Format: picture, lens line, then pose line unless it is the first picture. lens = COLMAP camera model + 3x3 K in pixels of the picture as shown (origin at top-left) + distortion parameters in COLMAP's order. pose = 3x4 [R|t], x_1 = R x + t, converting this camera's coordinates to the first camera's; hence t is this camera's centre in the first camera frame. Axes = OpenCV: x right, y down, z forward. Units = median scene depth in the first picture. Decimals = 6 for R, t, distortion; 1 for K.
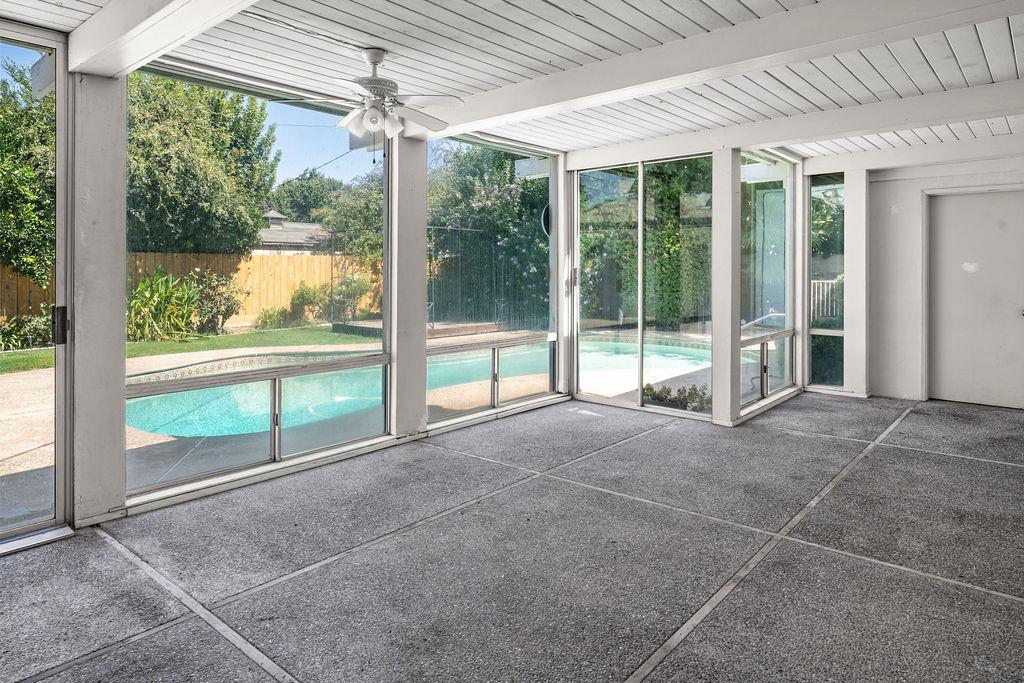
lens RADIAL K [[626.8, 0, 511.4], [0, 626.8, 277.4], [0, 0, 1]] dist [-0.000415, -0.000209]
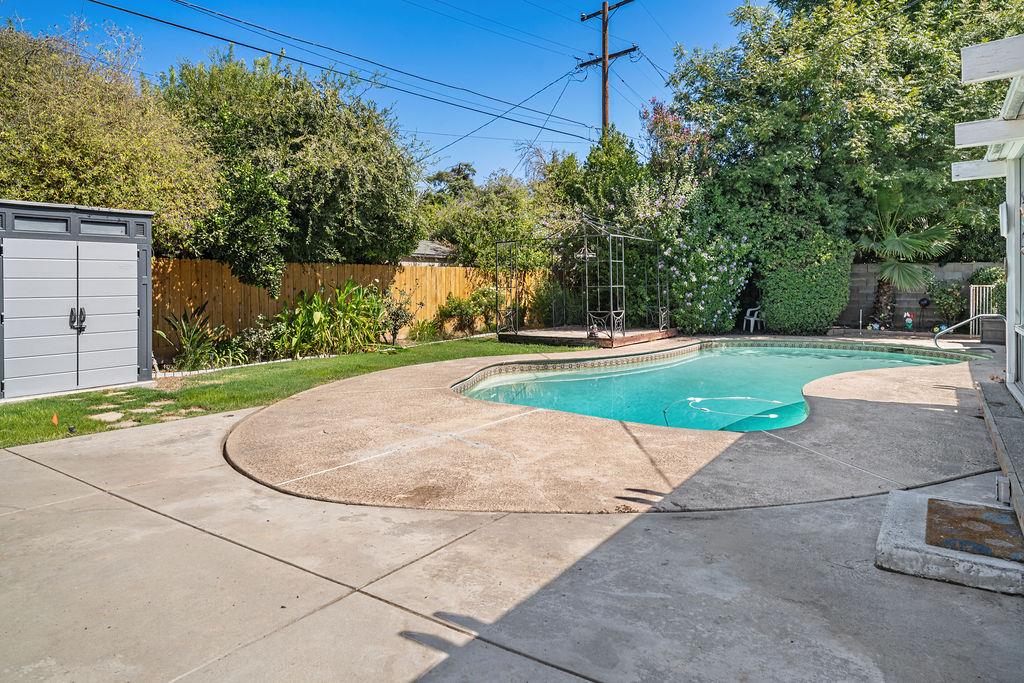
lens RADIAL K [[626.8, 0, 511.4], [0, 626.8, 277.4], [0, 0, 1]] dist [-0.000415, -0.000209]
pose [[0.994922, -0.007753, 0.100350, -0.369500], [0.010525, 0.999577, -0.027125, 0.010692], [-0.100098, 0.028044, 0.994582, 0.001025]]
